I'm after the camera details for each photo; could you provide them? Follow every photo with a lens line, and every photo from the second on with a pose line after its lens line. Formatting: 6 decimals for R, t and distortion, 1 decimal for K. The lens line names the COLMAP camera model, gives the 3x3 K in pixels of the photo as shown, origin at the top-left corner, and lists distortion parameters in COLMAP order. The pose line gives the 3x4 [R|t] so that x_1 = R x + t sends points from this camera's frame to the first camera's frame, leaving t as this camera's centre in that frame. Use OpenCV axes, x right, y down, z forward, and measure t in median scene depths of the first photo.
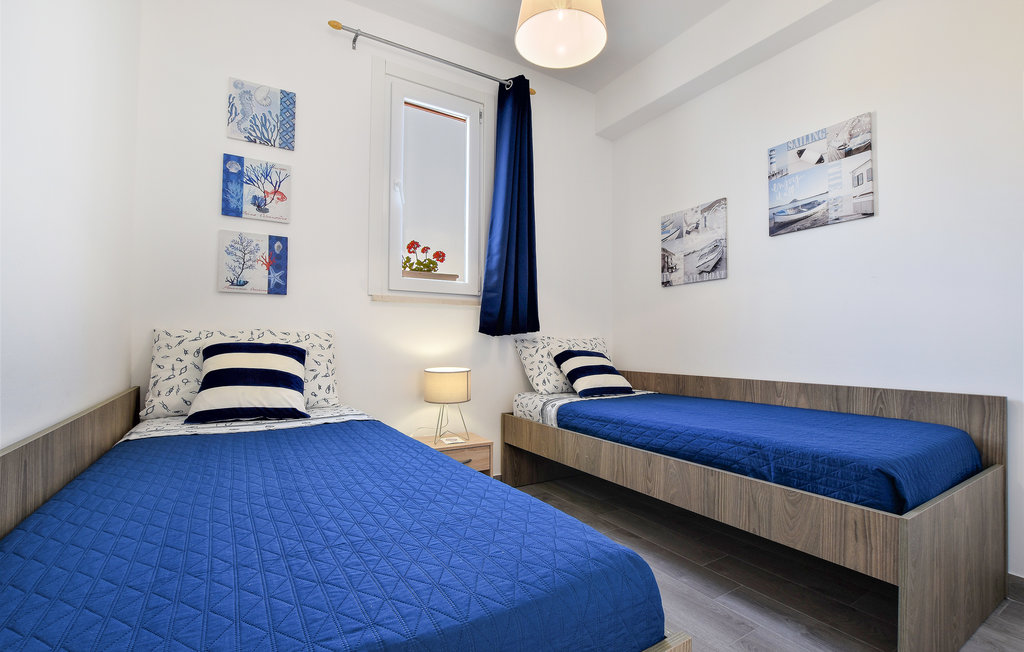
lens RADIAL K [[466.1, 0, 513.5], [0, 466.1, 325.3], [0, 0, 1]] dist [-0.006766, -0.000253]
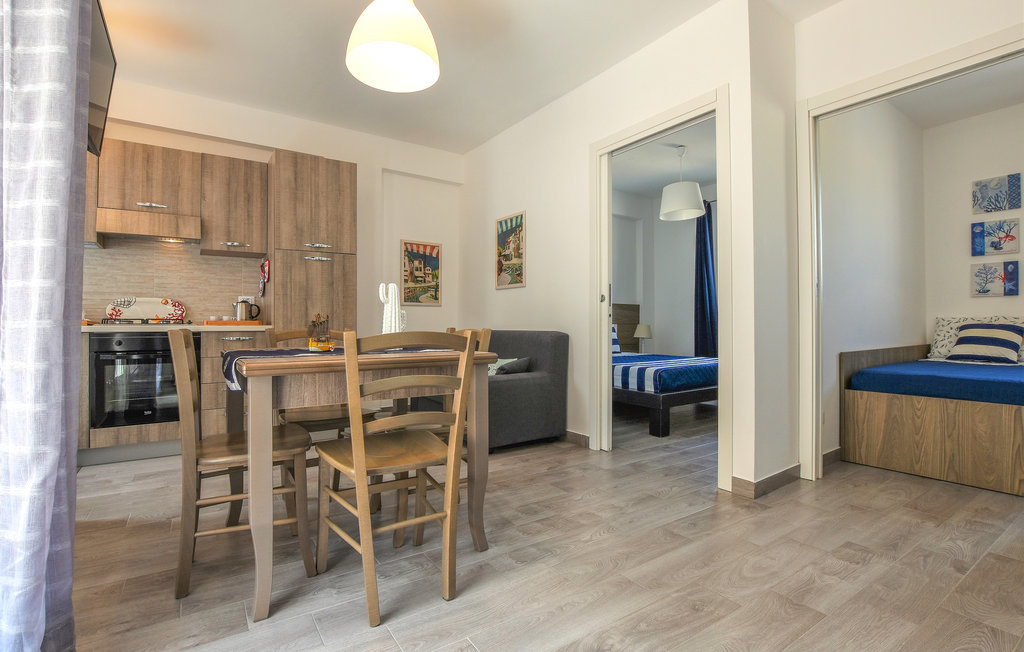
lens RADIAL K [[466.1, 0, 492.7], [0, 466.1, 322.8], [0, 0, 1]] dist [-0.006766, -0.000253]
pose [[0.012030, -0.009994, -0.999878, 1.211759], [0.038814, 0.999201, -0.009521, -0.024187], [0.999174, -0.038695, 0.012408, -0.969891]]
